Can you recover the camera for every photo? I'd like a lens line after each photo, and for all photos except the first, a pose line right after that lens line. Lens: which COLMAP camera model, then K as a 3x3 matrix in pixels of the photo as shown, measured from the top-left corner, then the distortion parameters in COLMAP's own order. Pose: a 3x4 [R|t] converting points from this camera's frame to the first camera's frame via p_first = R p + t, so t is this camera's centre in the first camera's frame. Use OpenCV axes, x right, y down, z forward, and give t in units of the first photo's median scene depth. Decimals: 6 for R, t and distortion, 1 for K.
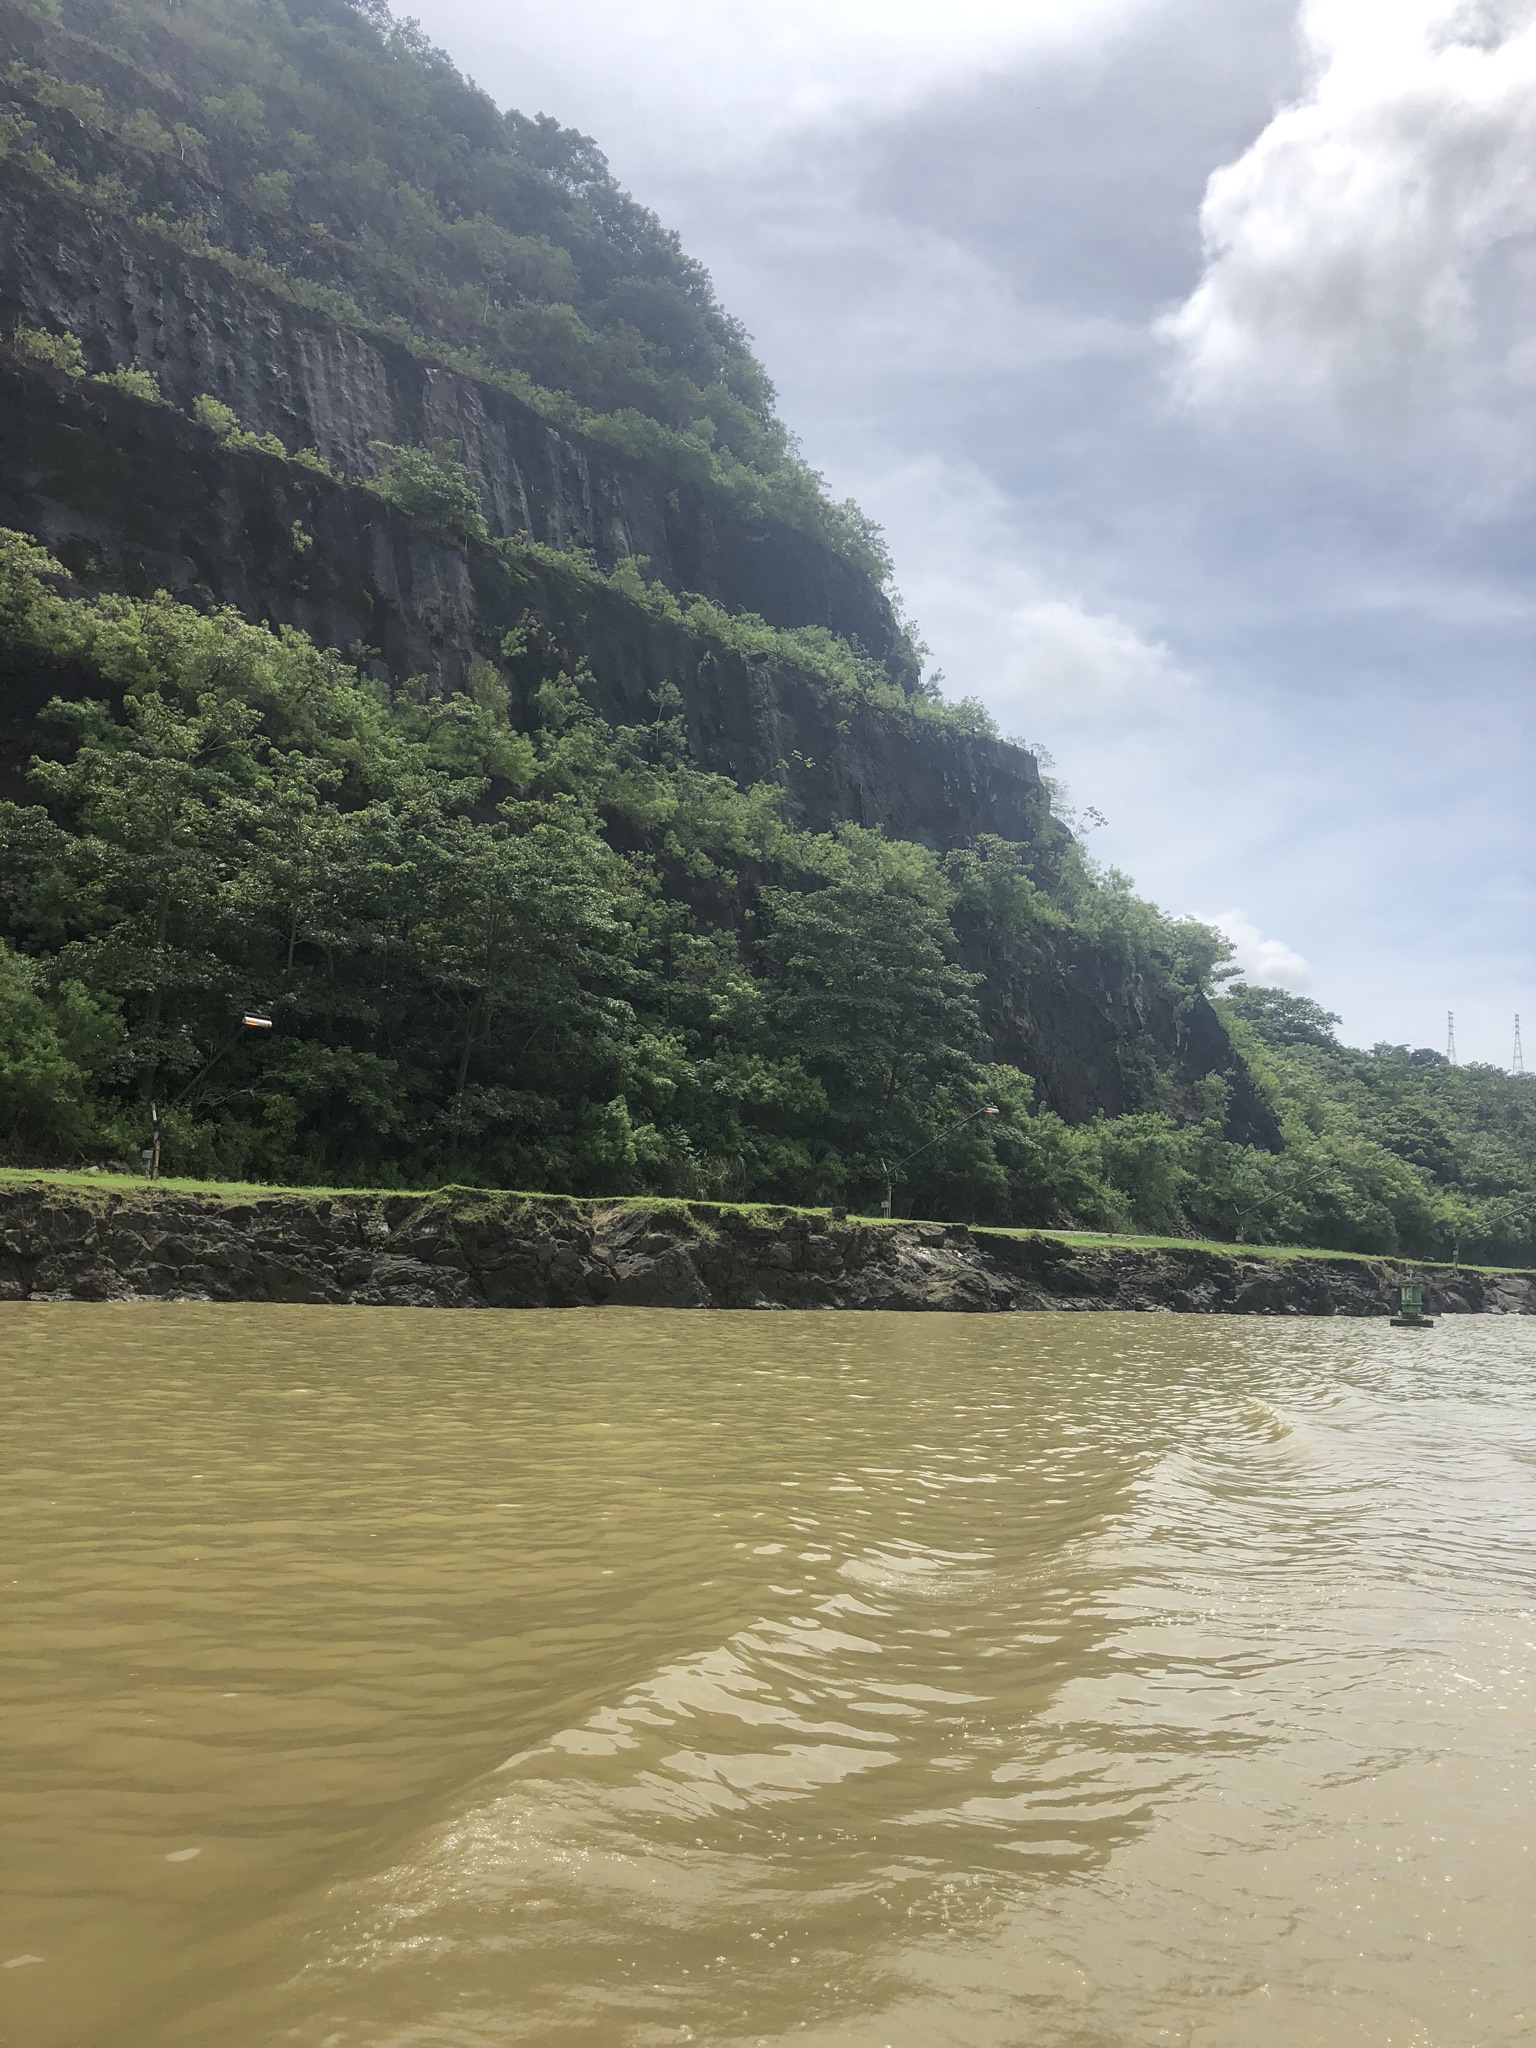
lens RADIAL K [[1622.4, 0, 767.4], [0, 1622.4, 1014.9], [0, 0, 1]] dist [0.003493, 0.007128]
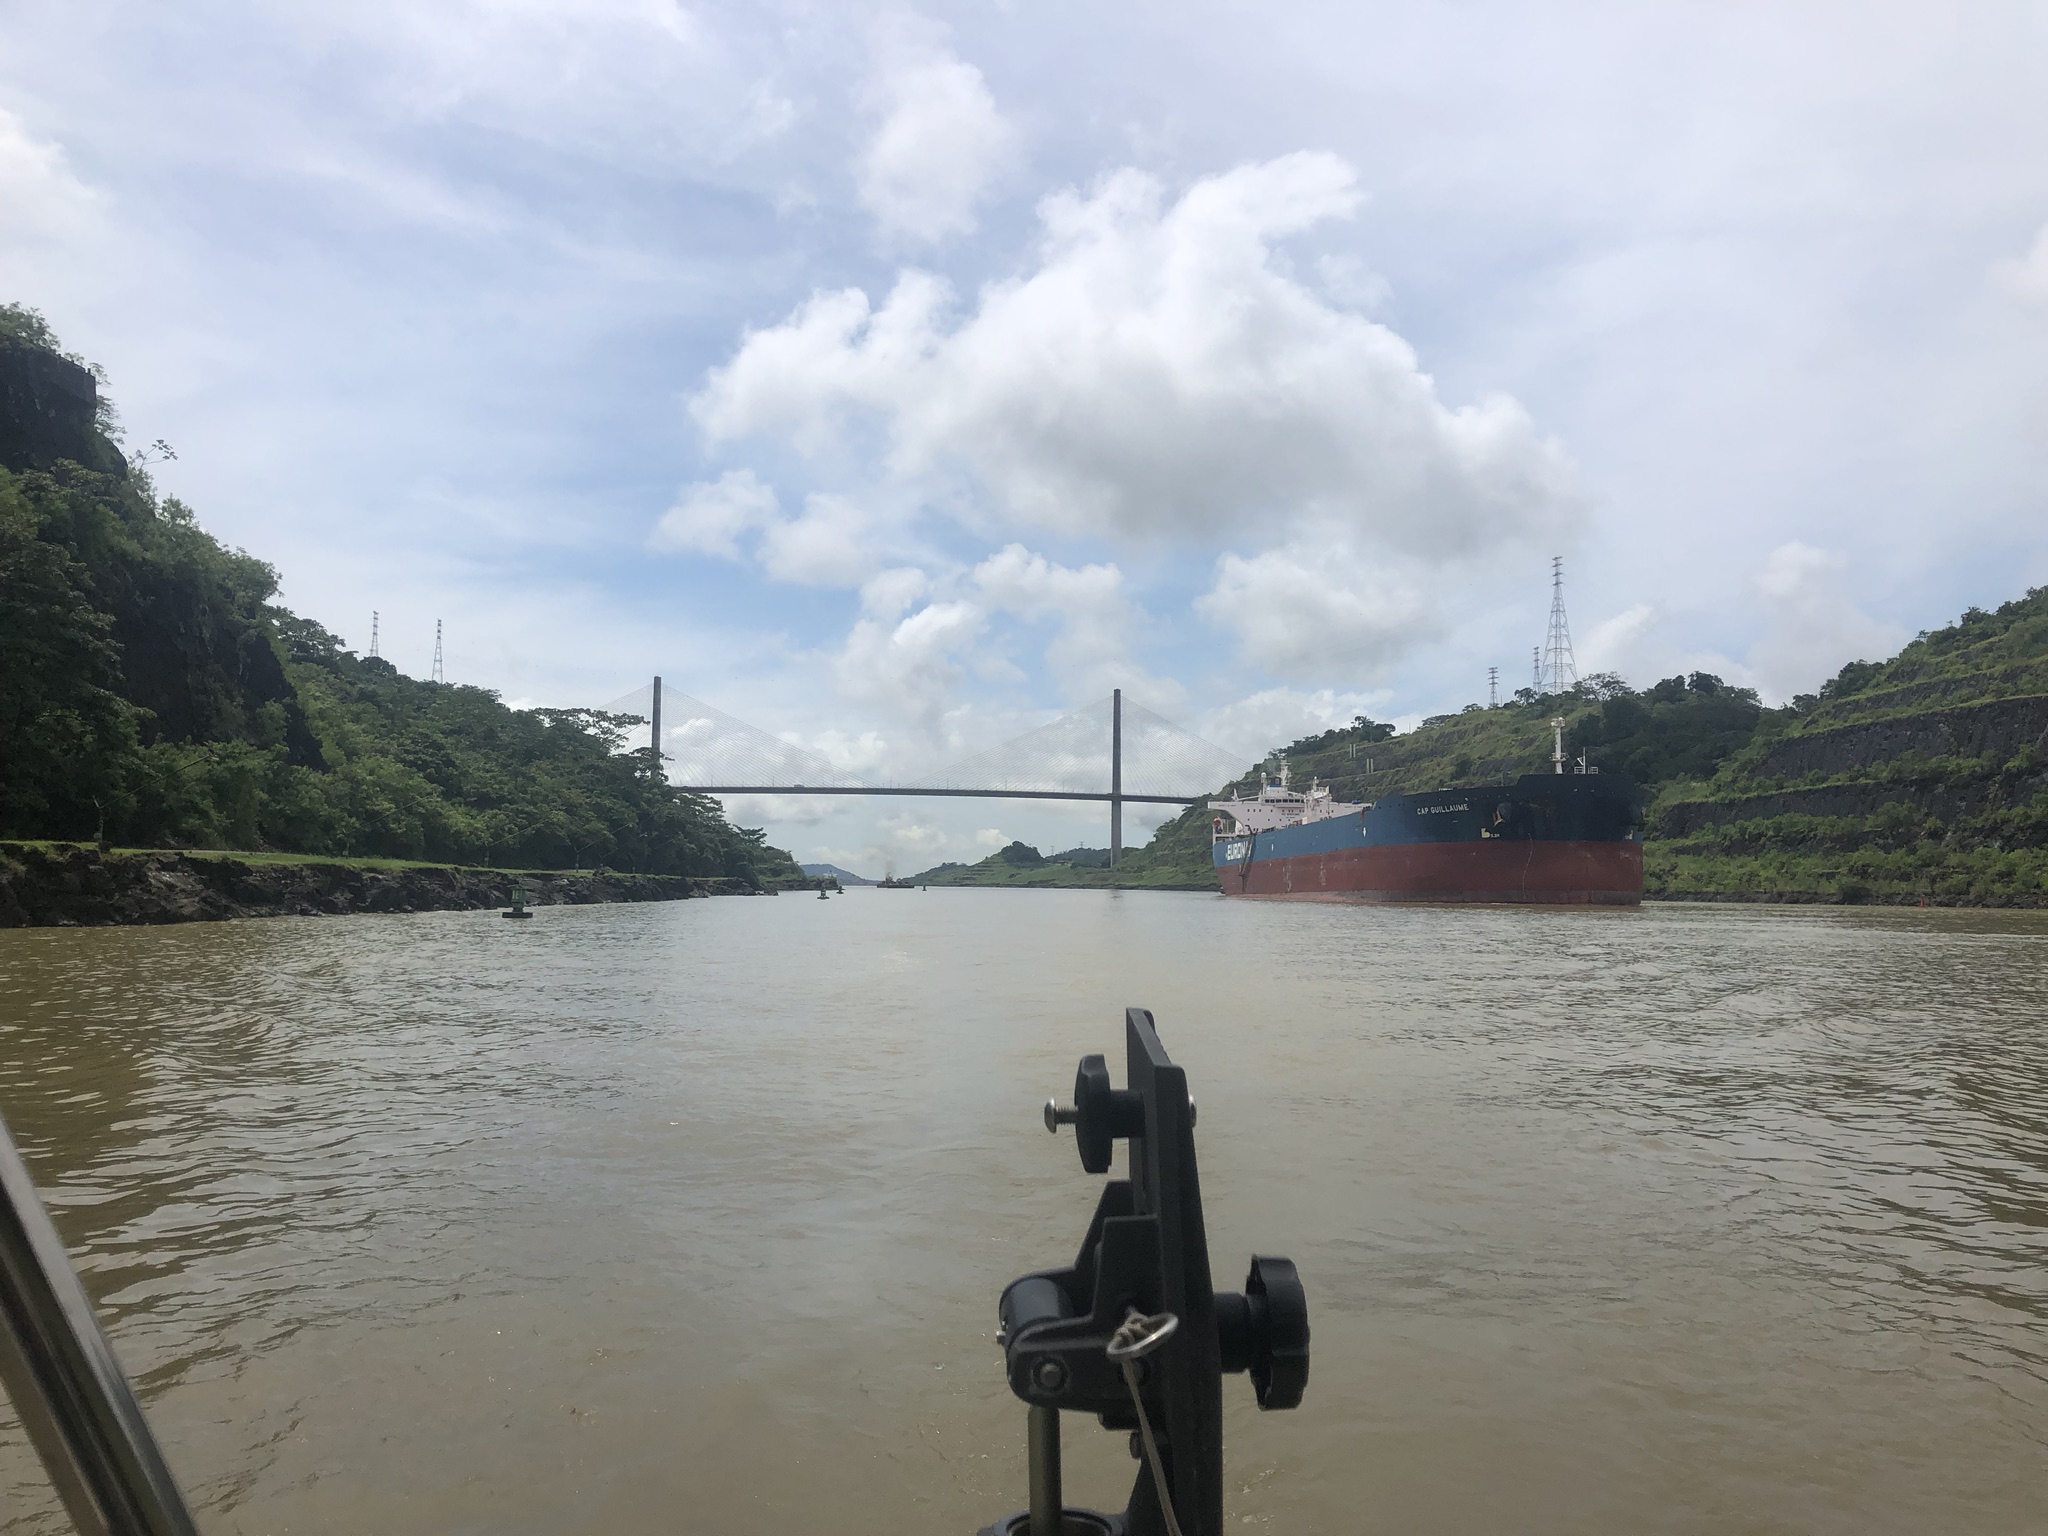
lens RADIAL K [[1622.4, 0, 1027.0], [0, 1622.4, 767.9], [0, 0, 1]] dist [0.003493, 0.007128]
pose [[0.708046, 0.015176, 0.706003, -0.156948], [-0.082463, 0.994706, 0.061320, -0.032285], [-0.701335, -0.101637, 0.705549, -0.159919]]
